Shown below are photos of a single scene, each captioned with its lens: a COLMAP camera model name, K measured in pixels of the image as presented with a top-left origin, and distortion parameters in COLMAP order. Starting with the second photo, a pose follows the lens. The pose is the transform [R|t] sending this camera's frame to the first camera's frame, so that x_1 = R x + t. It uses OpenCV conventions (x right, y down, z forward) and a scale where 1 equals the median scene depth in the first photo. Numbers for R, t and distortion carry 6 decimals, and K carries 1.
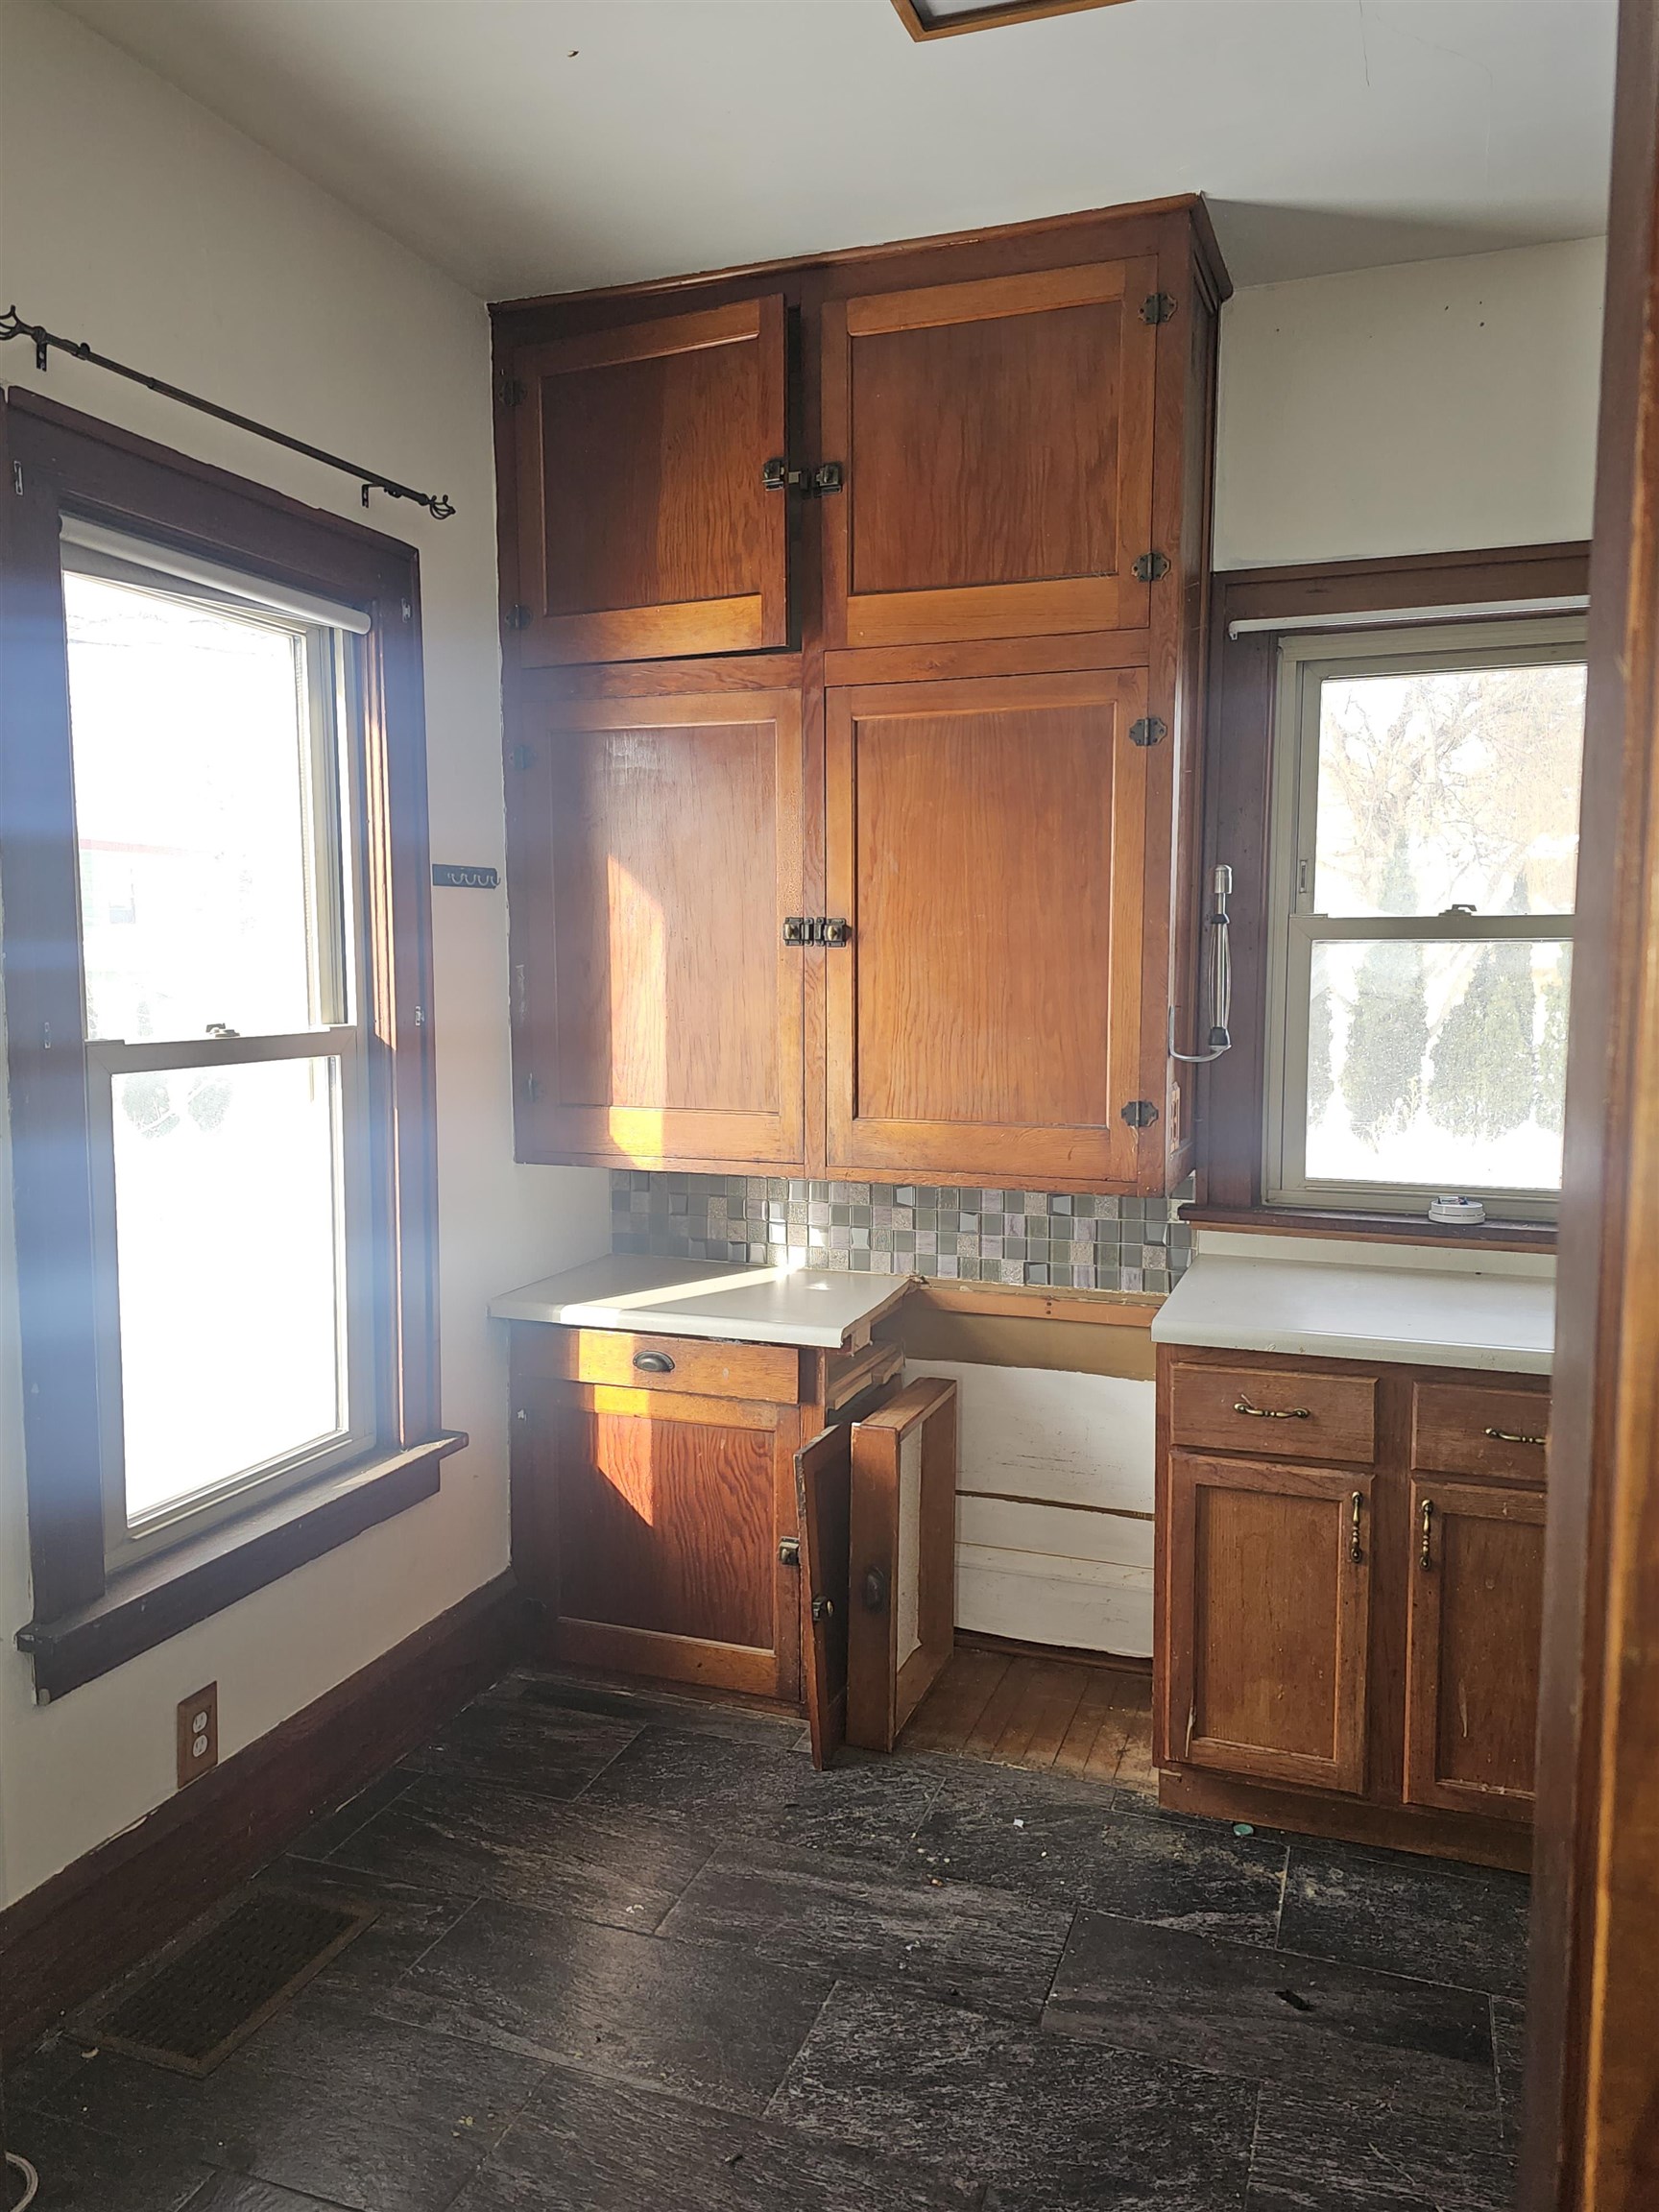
lens RADIAL K [[1572.4, 0, 838.8], [0, 1572.4, 1123.5], [0, 0, 1]] dist [0.065641, -0.000819]
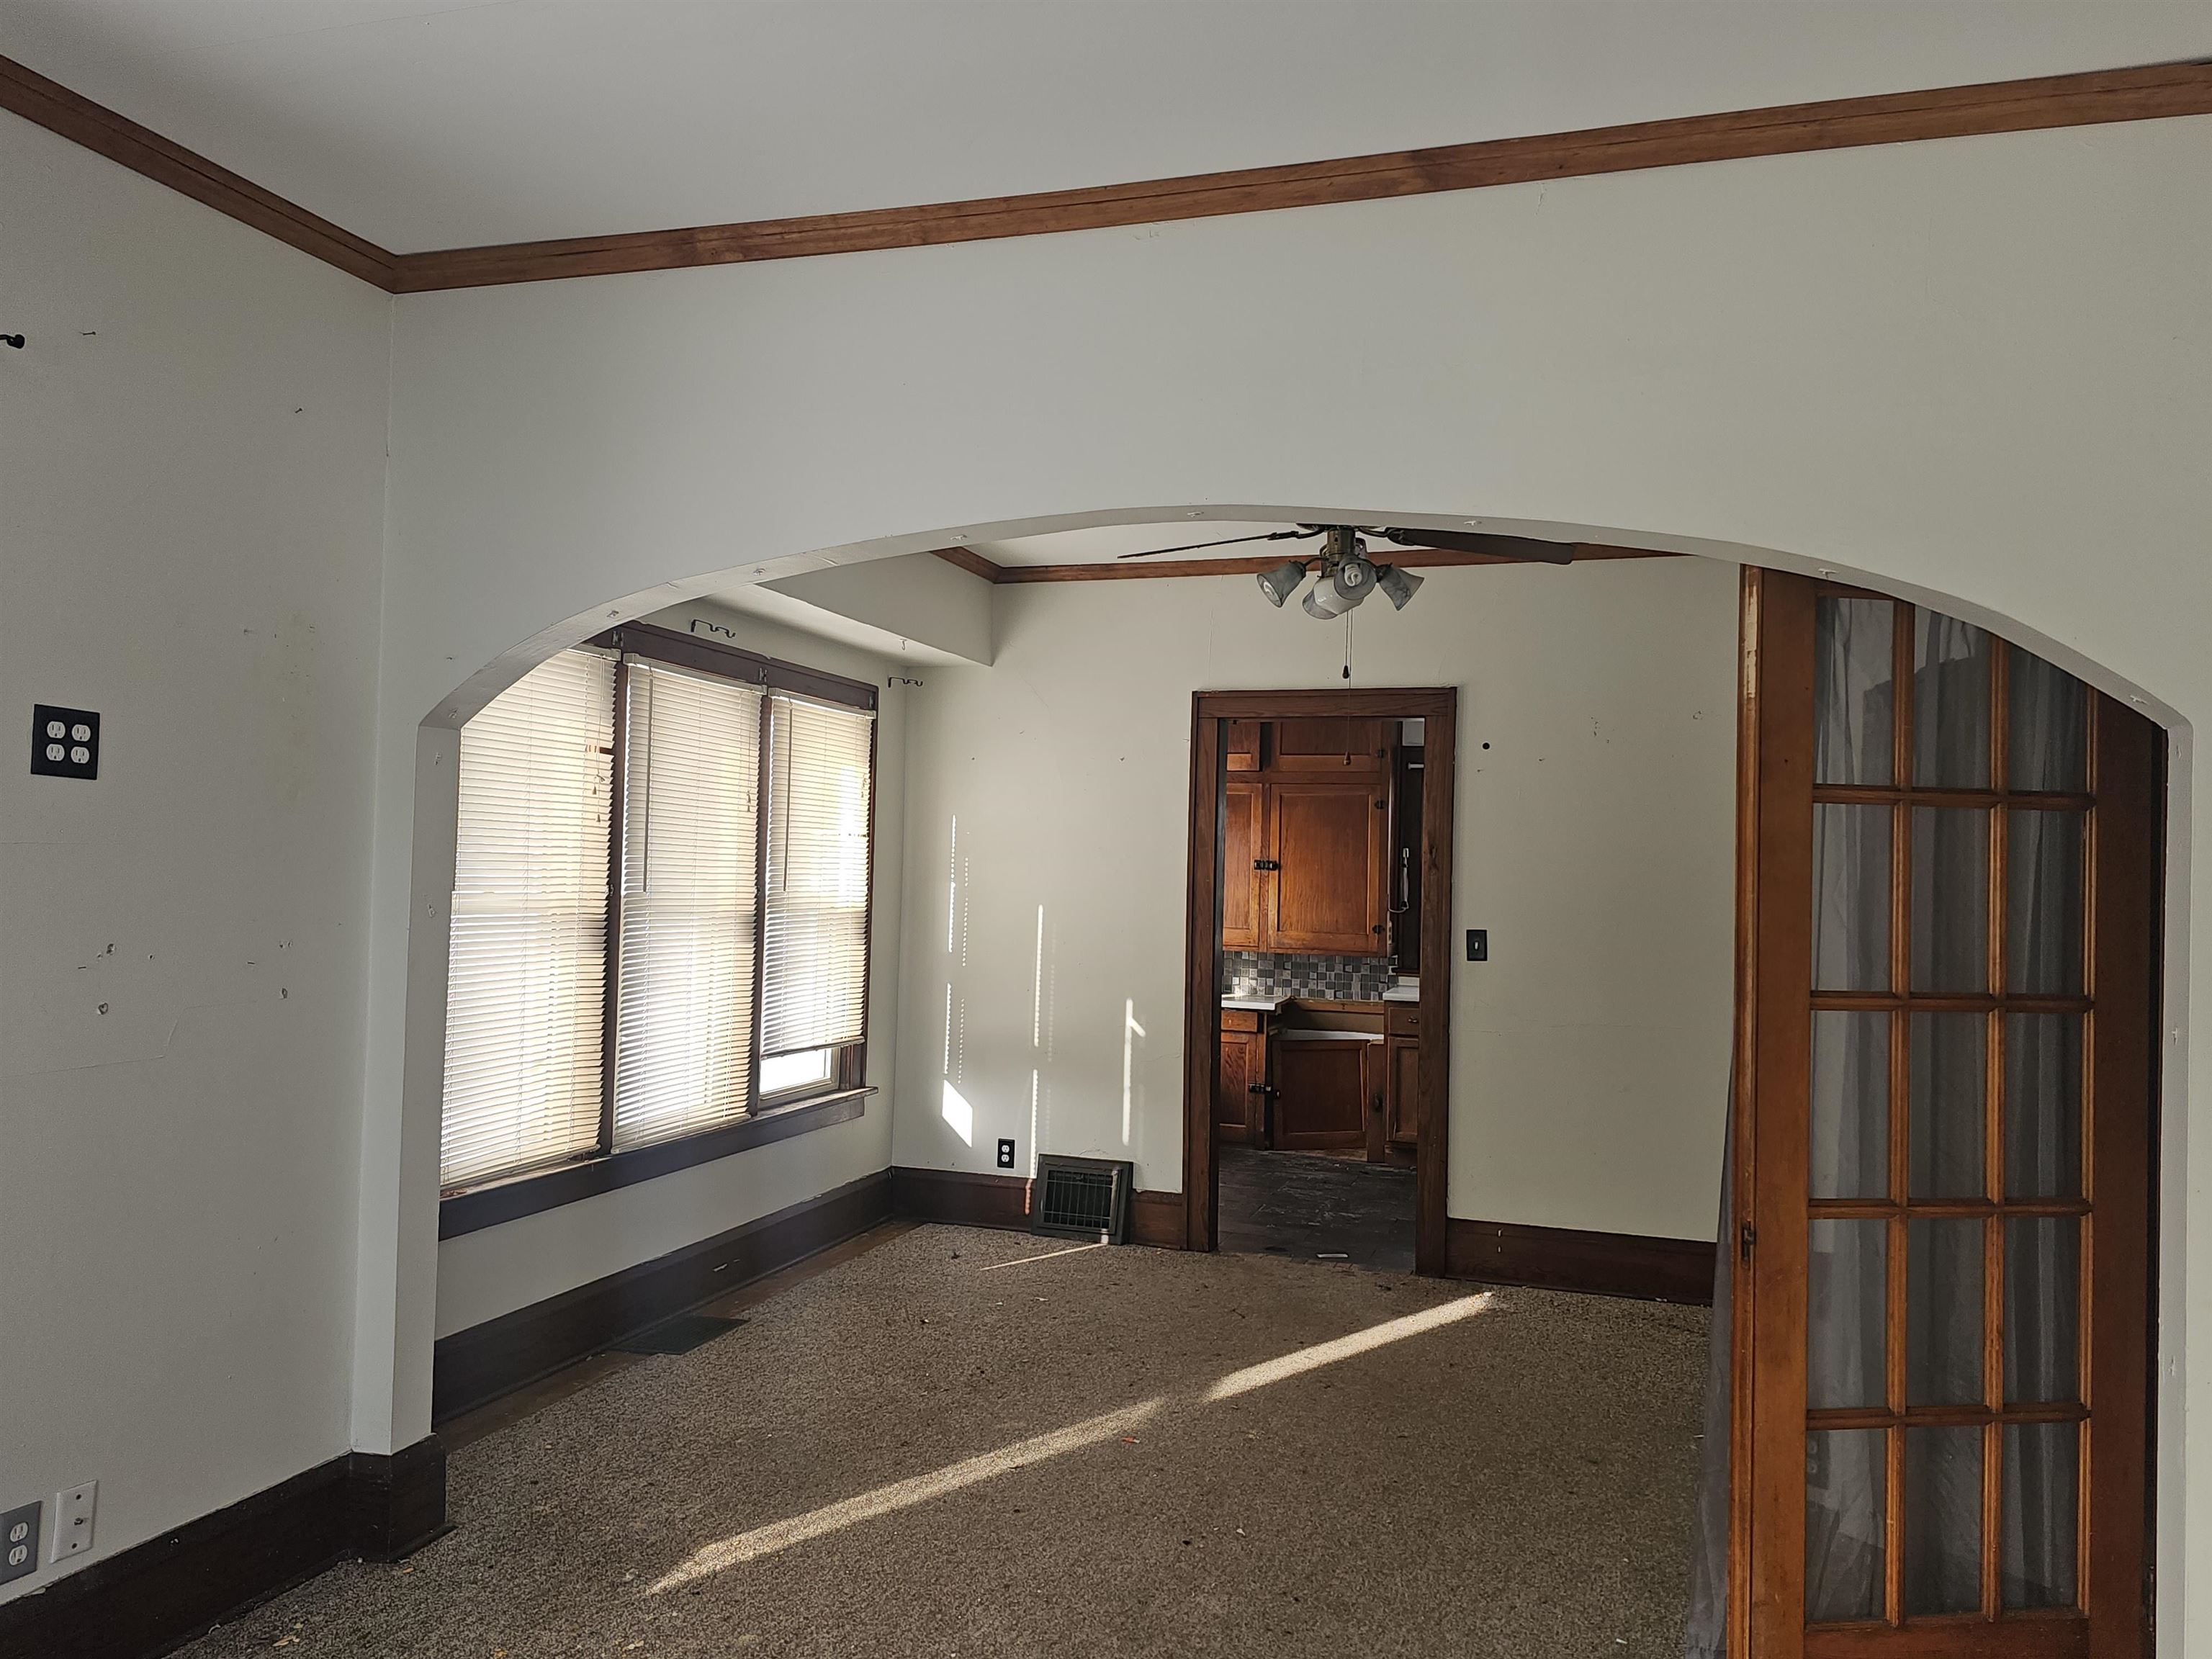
lens RADIAL K [[1572.4, 0, 1090.7], [0, 1572.4, 820.8], [0, 0, 1]] dist [0.065641, -0.000819]
pose [[0.999621, 0.025113, 0.011249, -0.368609], [-0.023421, 0.991069, -0.131275, 0.182736], [-0.014445, 0.130962, 0.991282, -1.859021]]
